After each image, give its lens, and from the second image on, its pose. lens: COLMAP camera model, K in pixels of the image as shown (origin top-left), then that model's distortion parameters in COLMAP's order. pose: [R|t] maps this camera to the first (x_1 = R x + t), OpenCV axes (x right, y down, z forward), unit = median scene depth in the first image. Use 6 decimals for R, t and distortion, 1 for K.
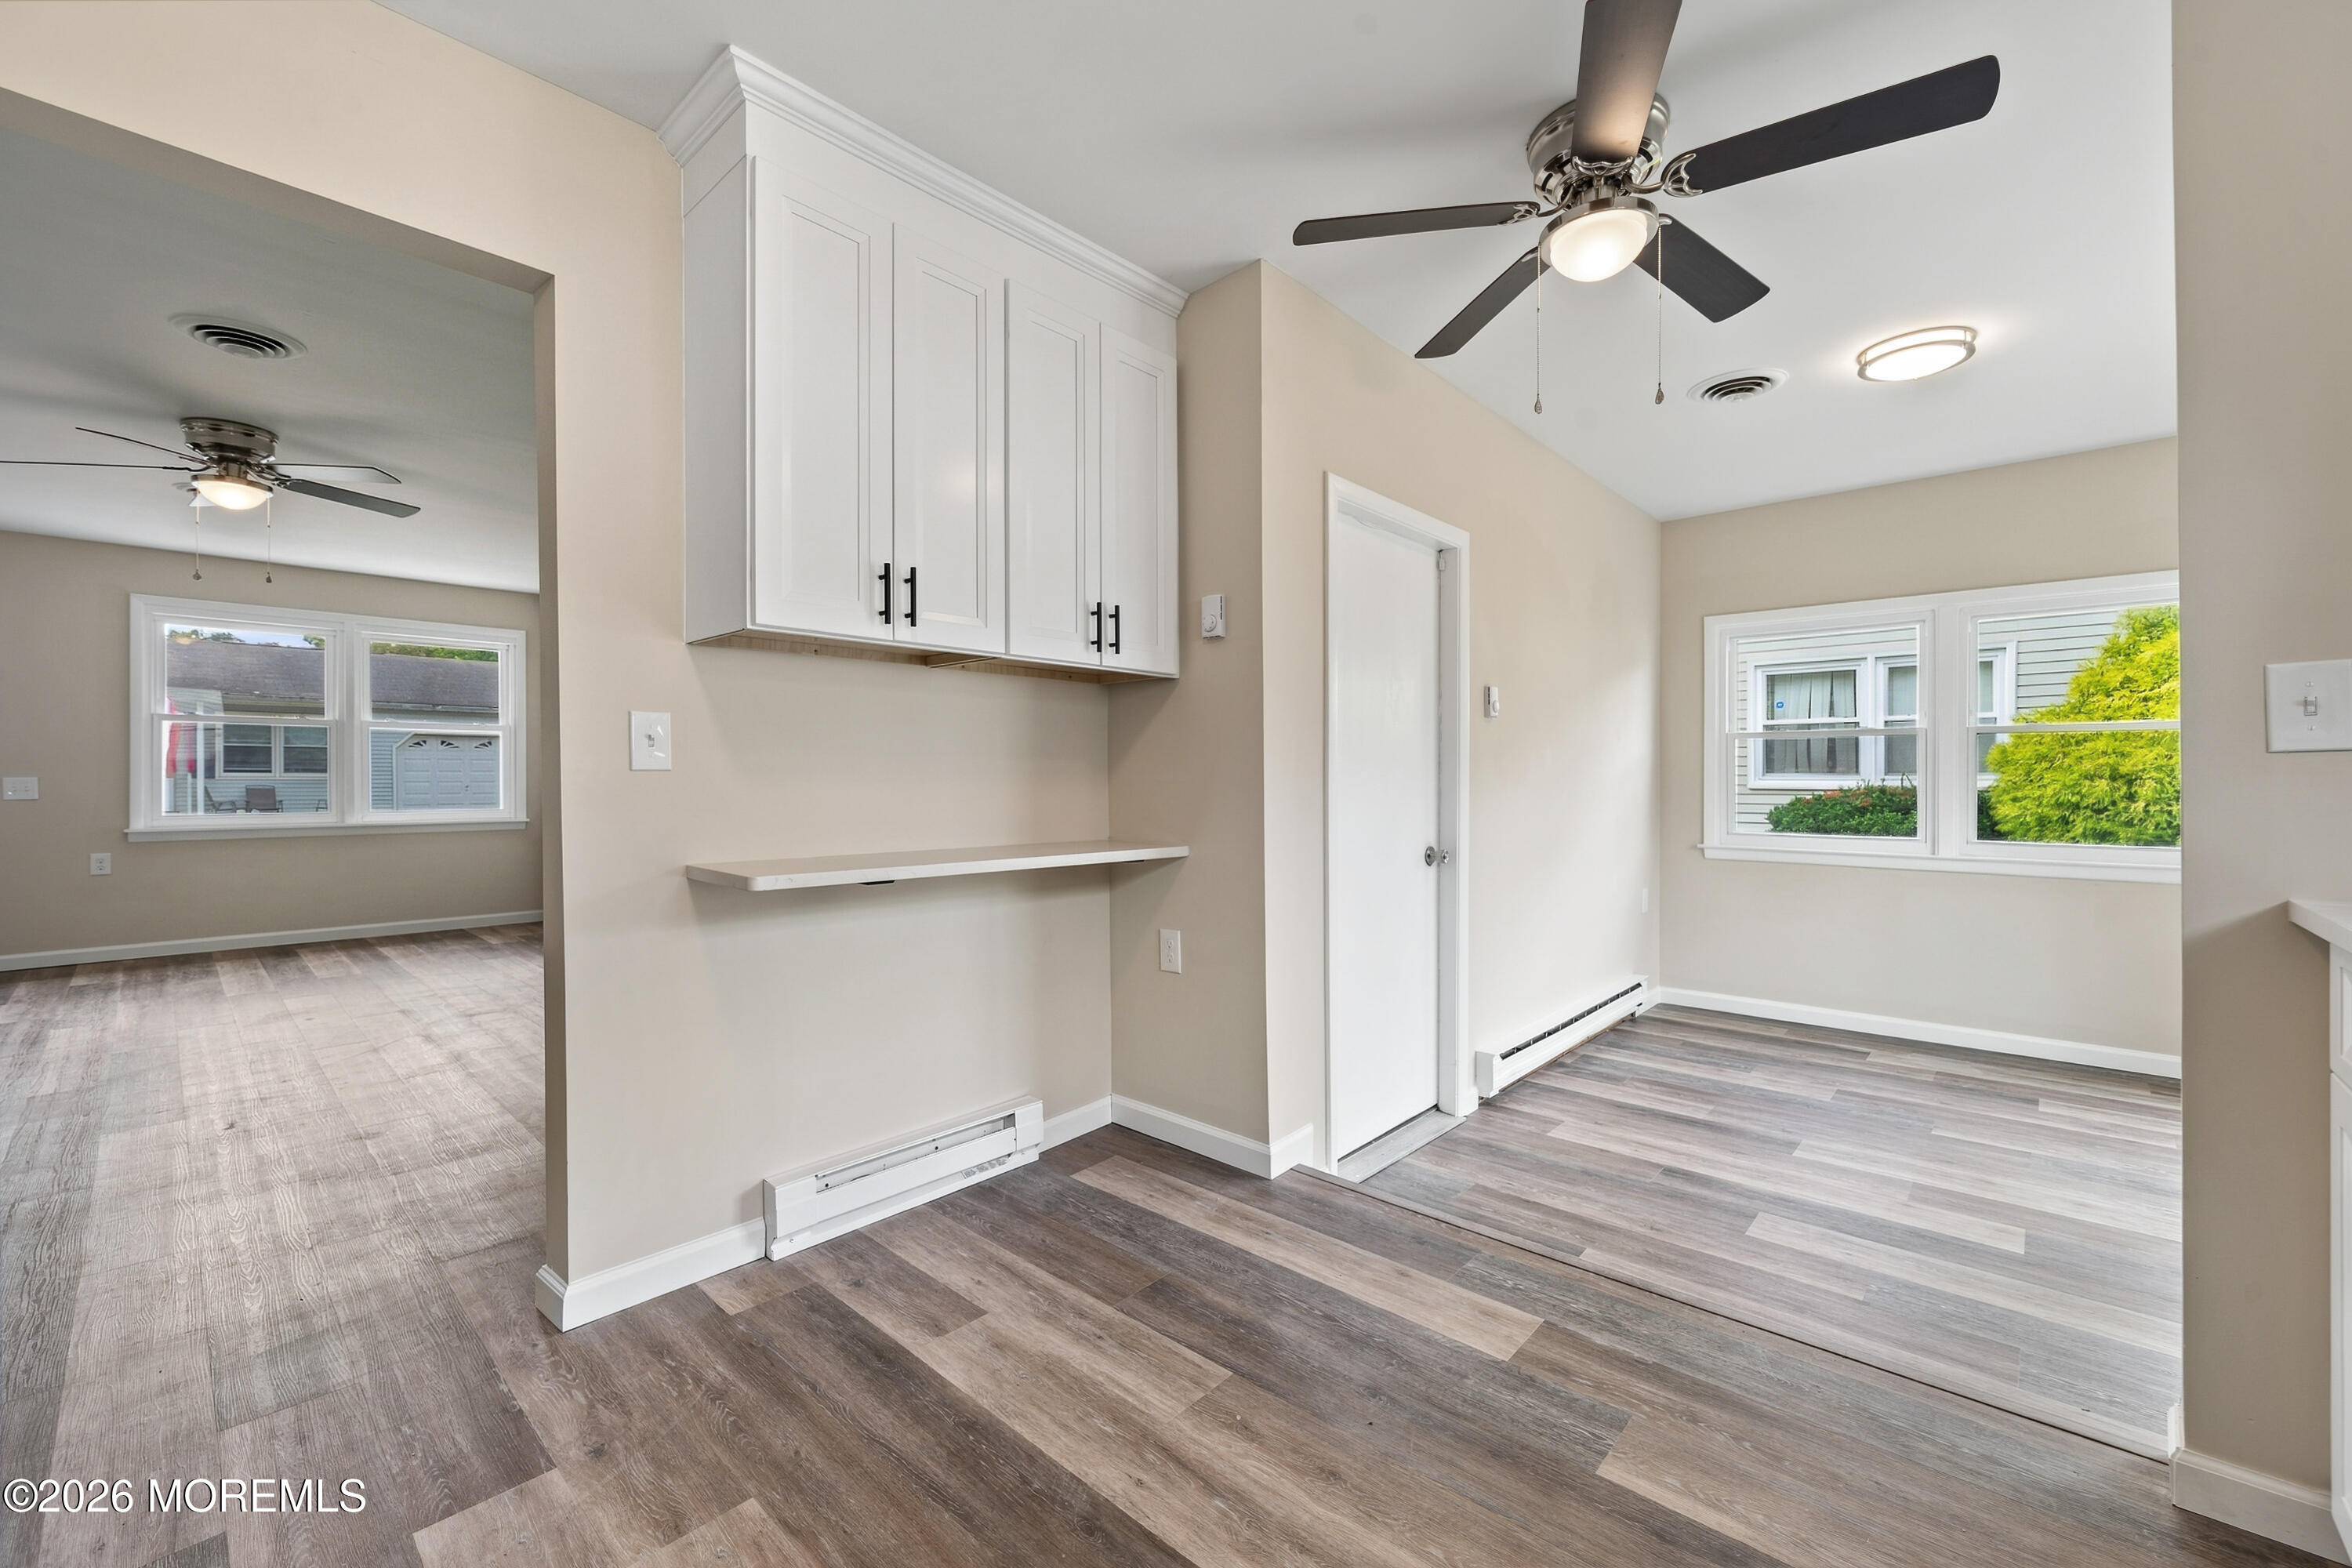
lens RADIAL K [[952.4, 0, 1162.8], [0, 952.4, 769.4], [0, 0, 1]] dist [-0.001827, 0.000023]
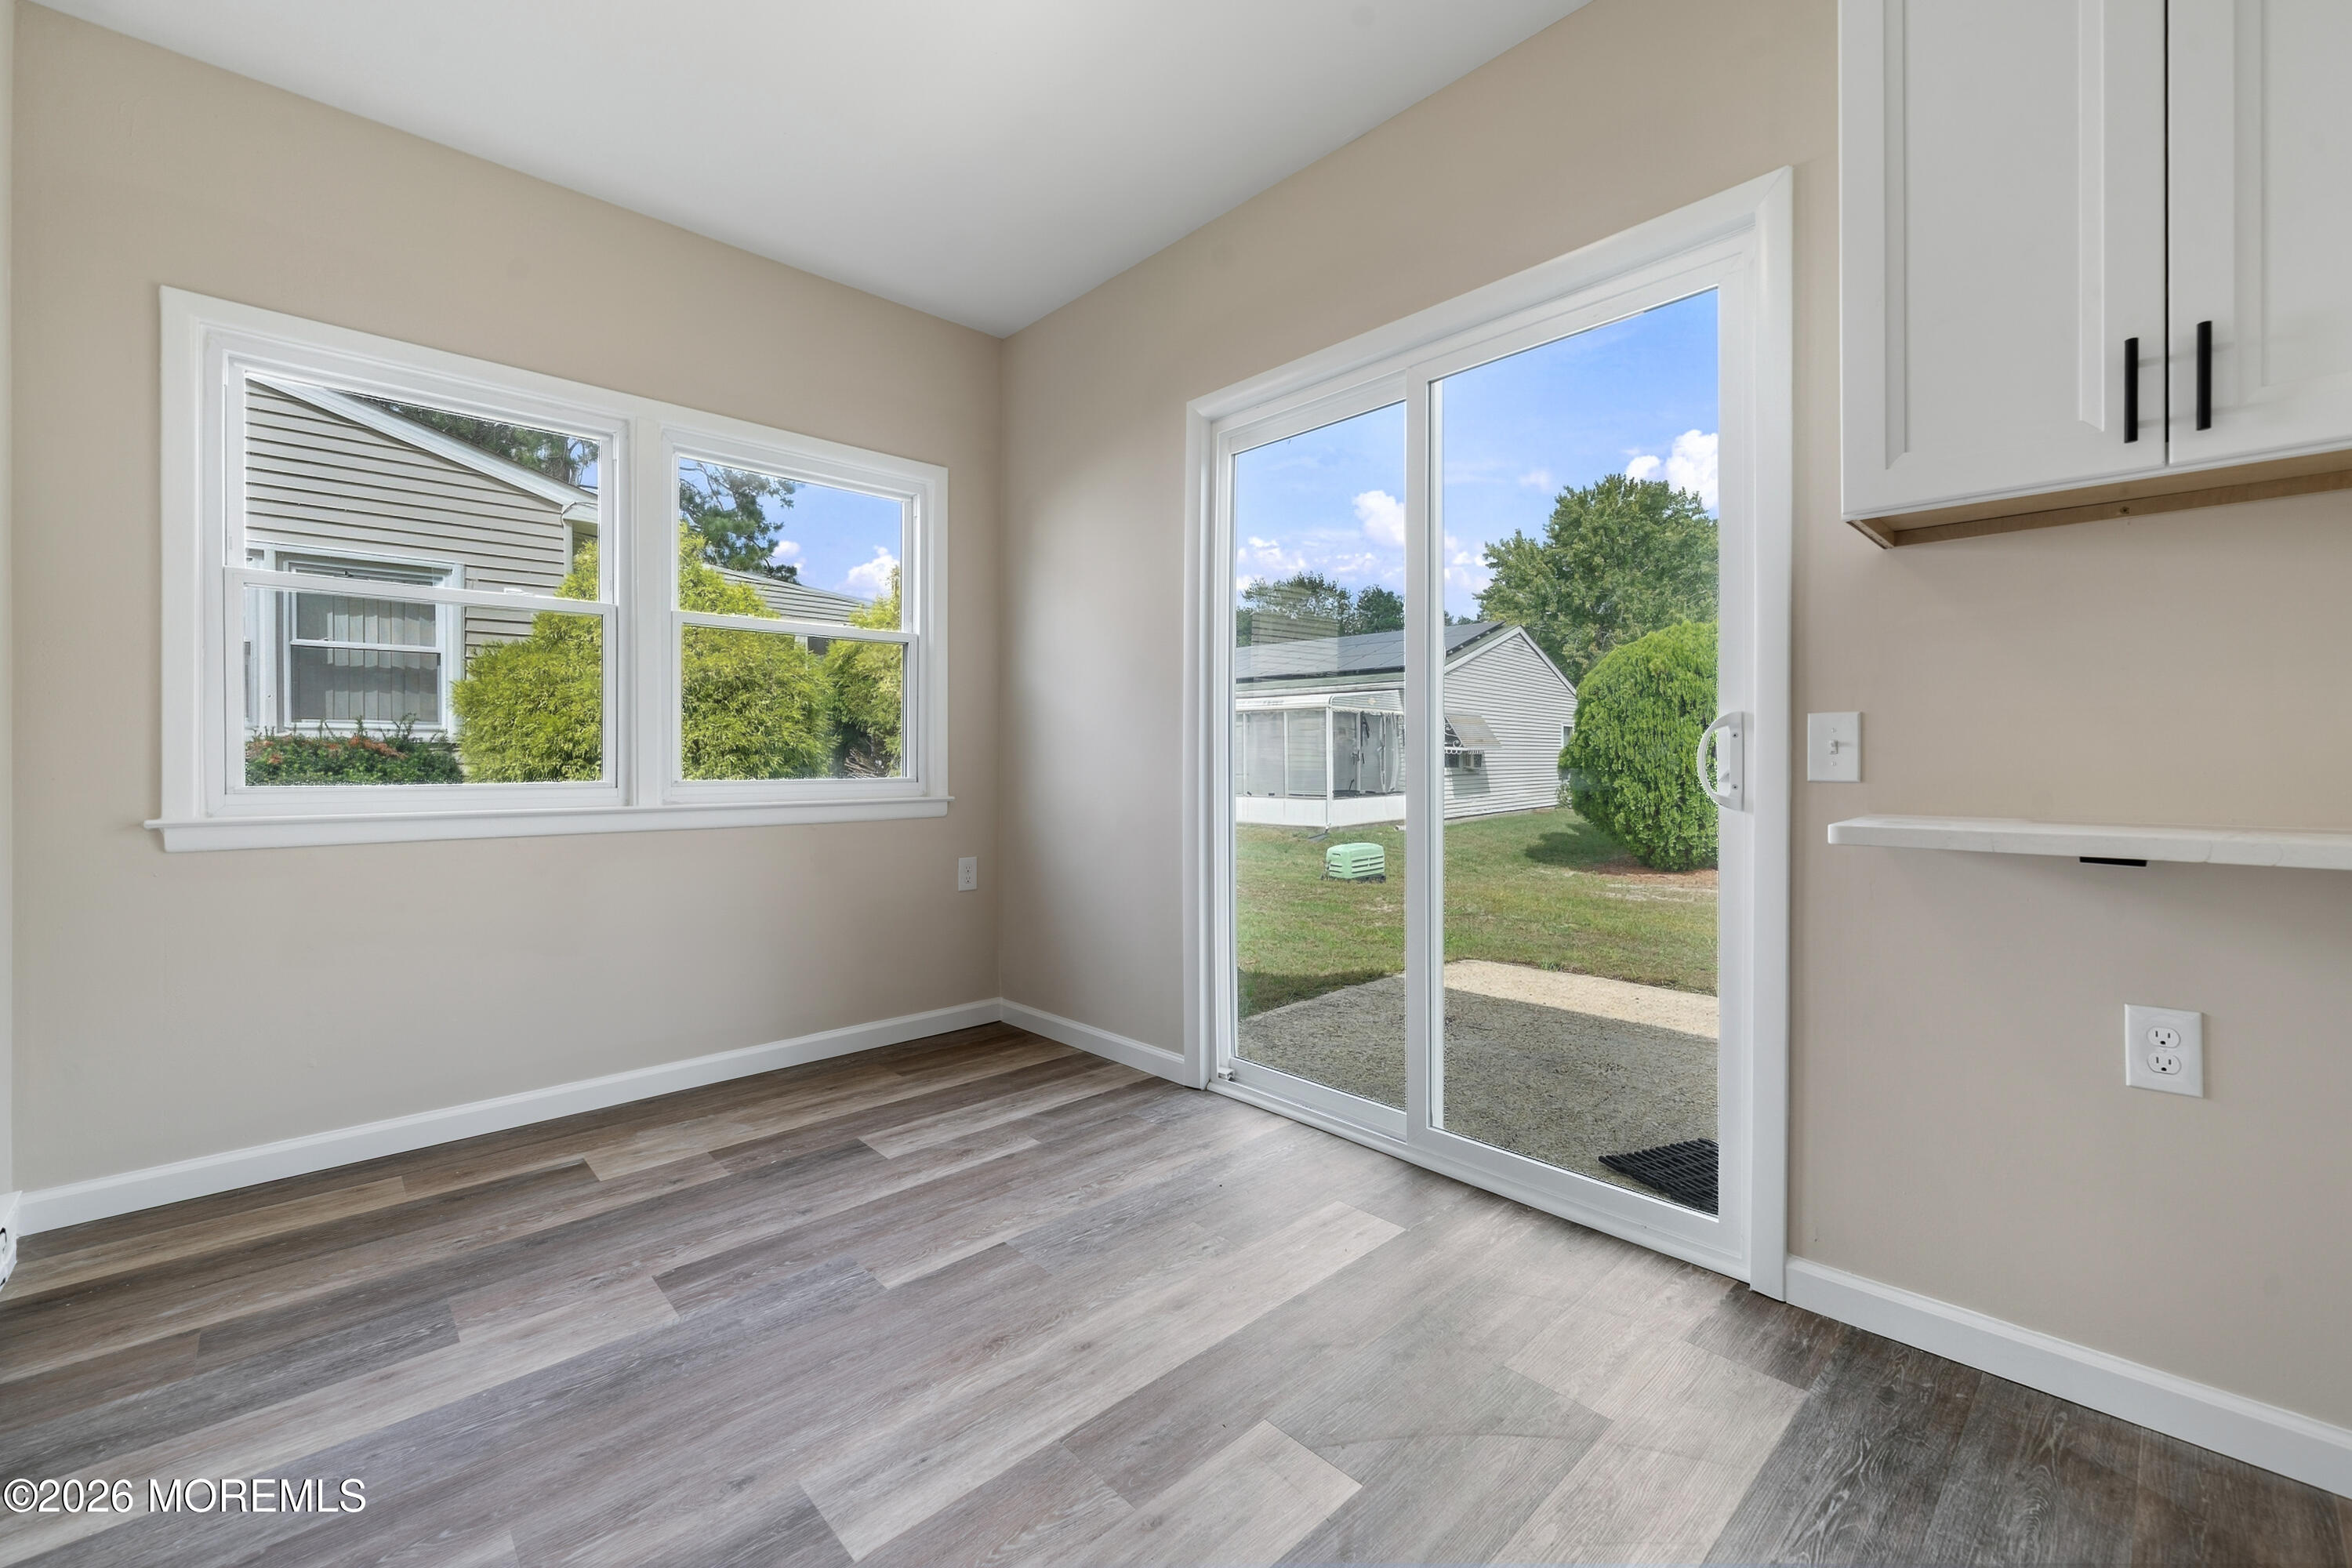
lens RADIAL K [[952.4, 0, 1162.8], [0, 952.4, 769.4], [0, 0, 1]] dist [-0.001827, 0.000023]
pose [[0.073392, -0.013856, 0.997207, 0.263158], [-0.005420, 0.999883, 0.014292, 0.070328], [-0.997288, -0.006454, 0.073308, 0.766195]]
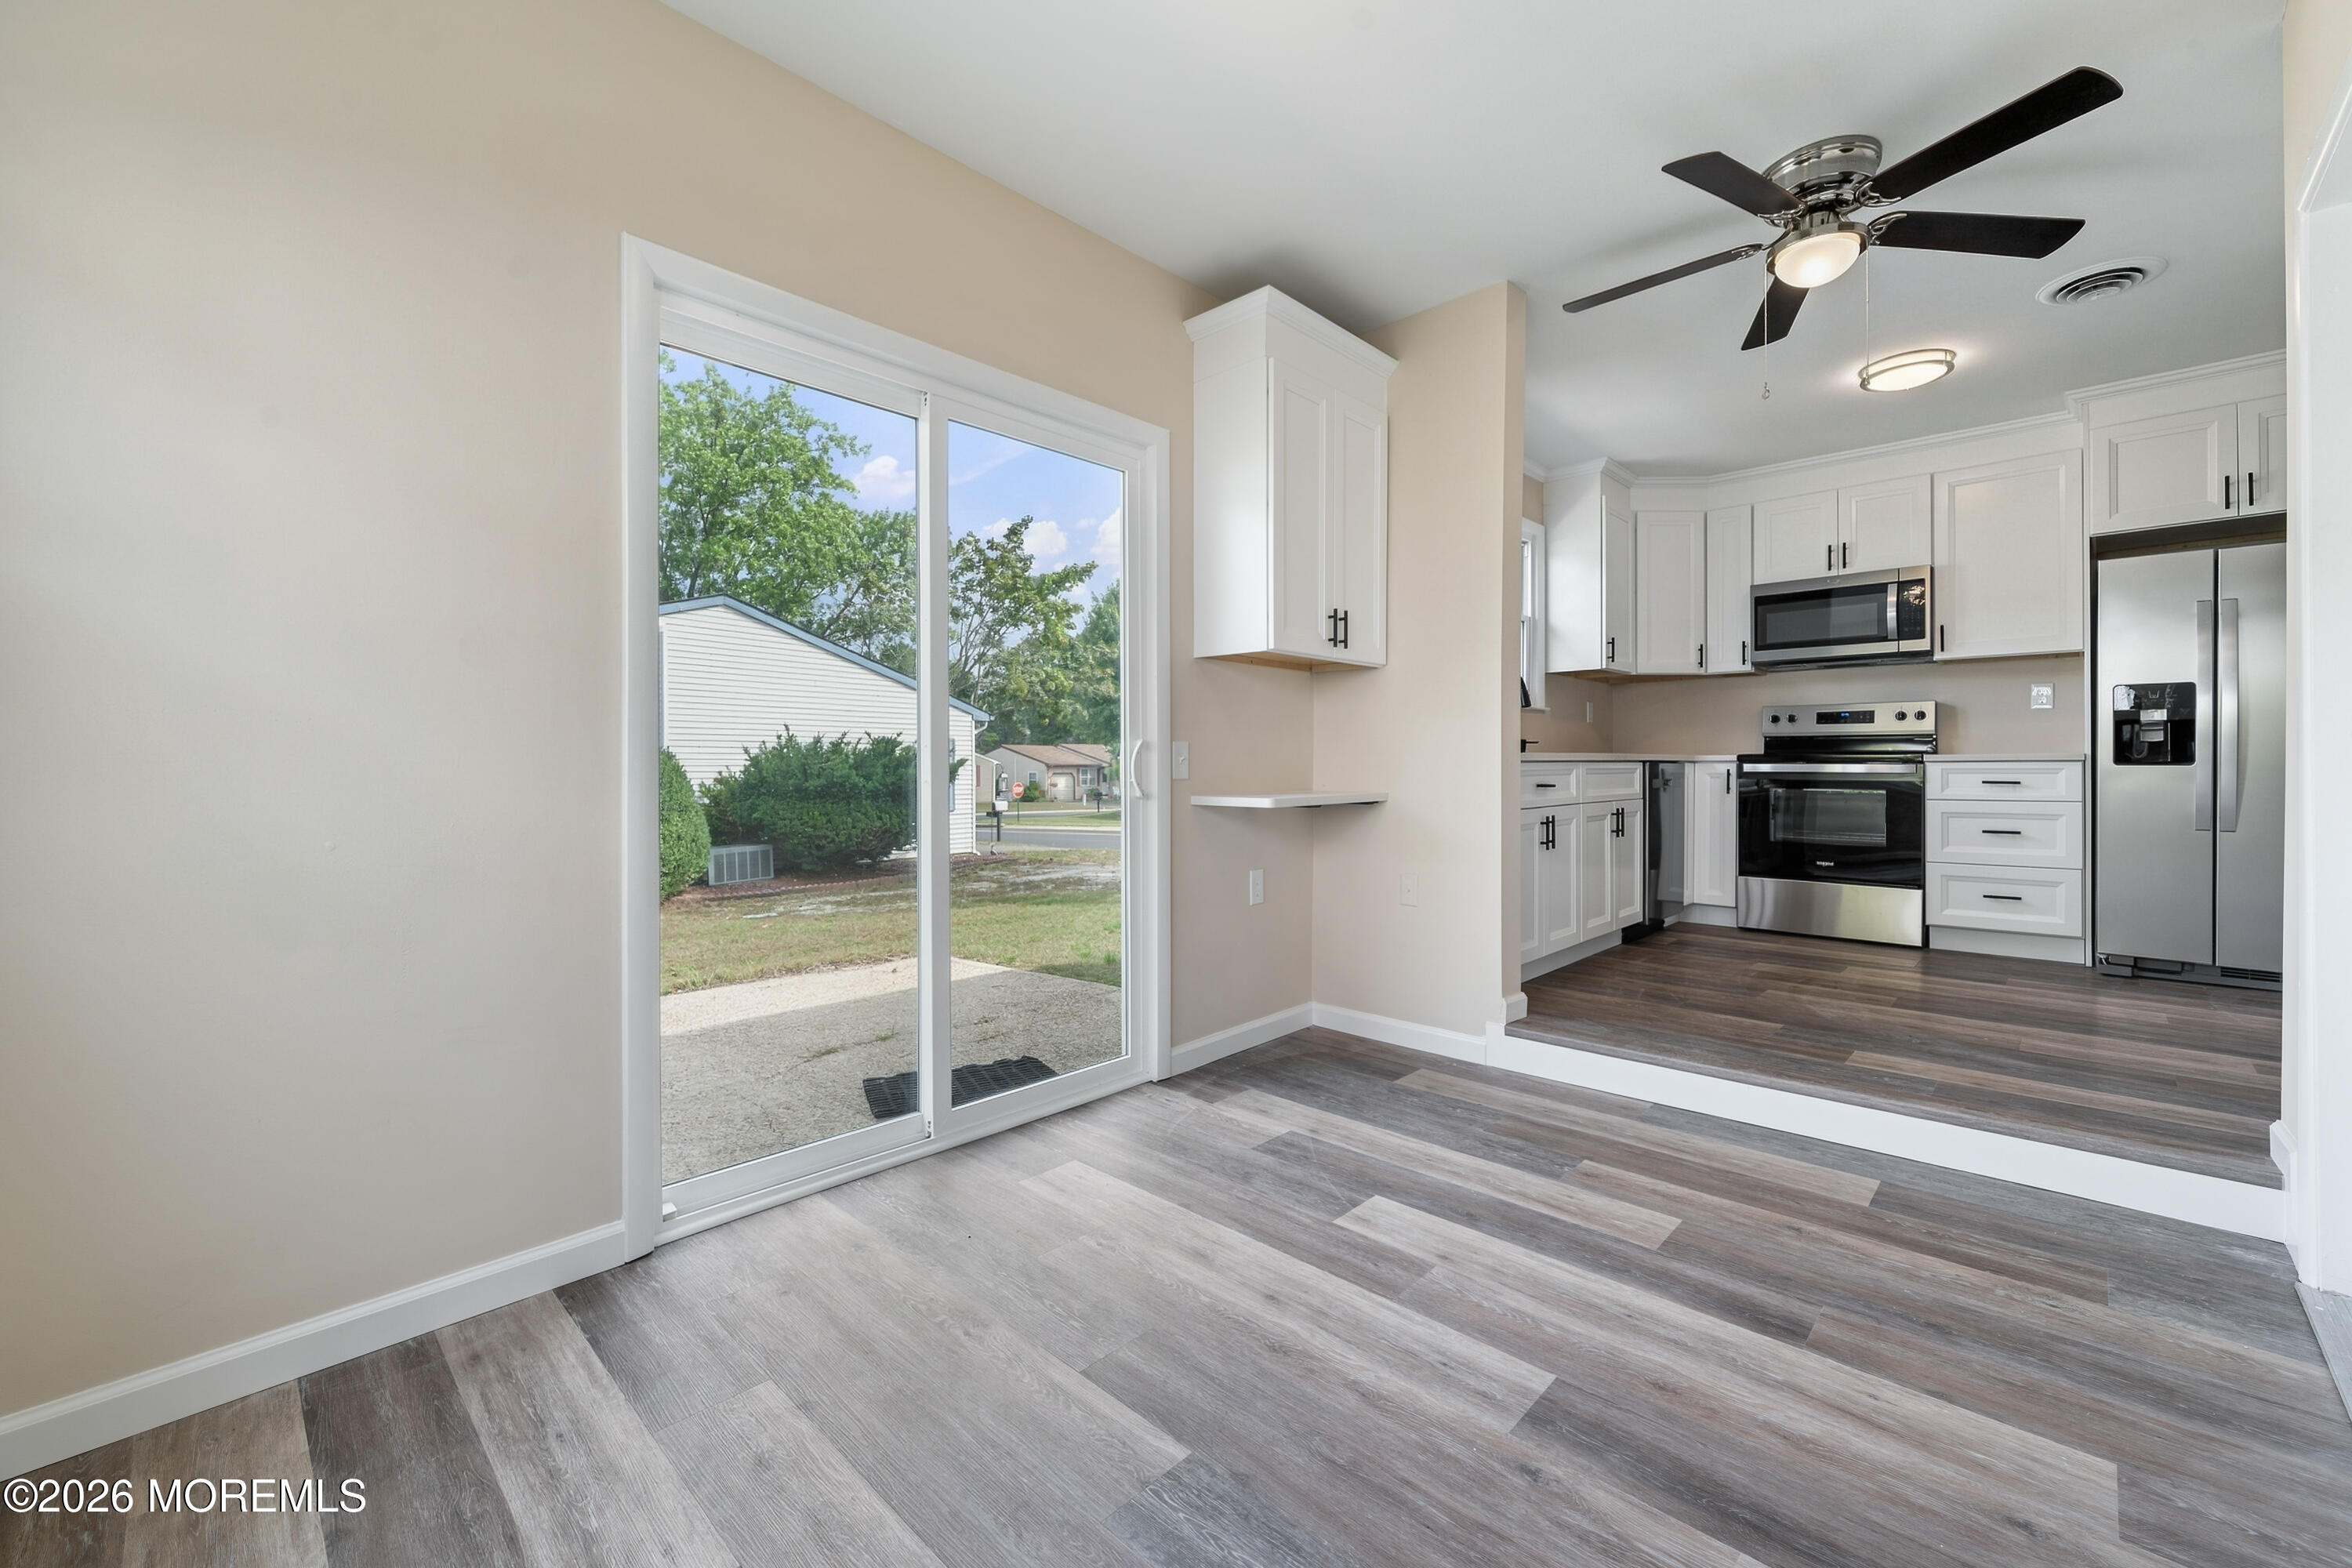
lens RADIAL K [[952.4, 0, 1162.8], [0, 952.4, 769.4], [0, 0, 1]] dist [-0.001827, 0.000023]
pose [[-0.999760, 0.003332, 0.021649, 0.774330], [0.003254, 0.999988, -0.003624, 0.074885], [-0.021661, -0.003553, -0.999759, 1.362107]]
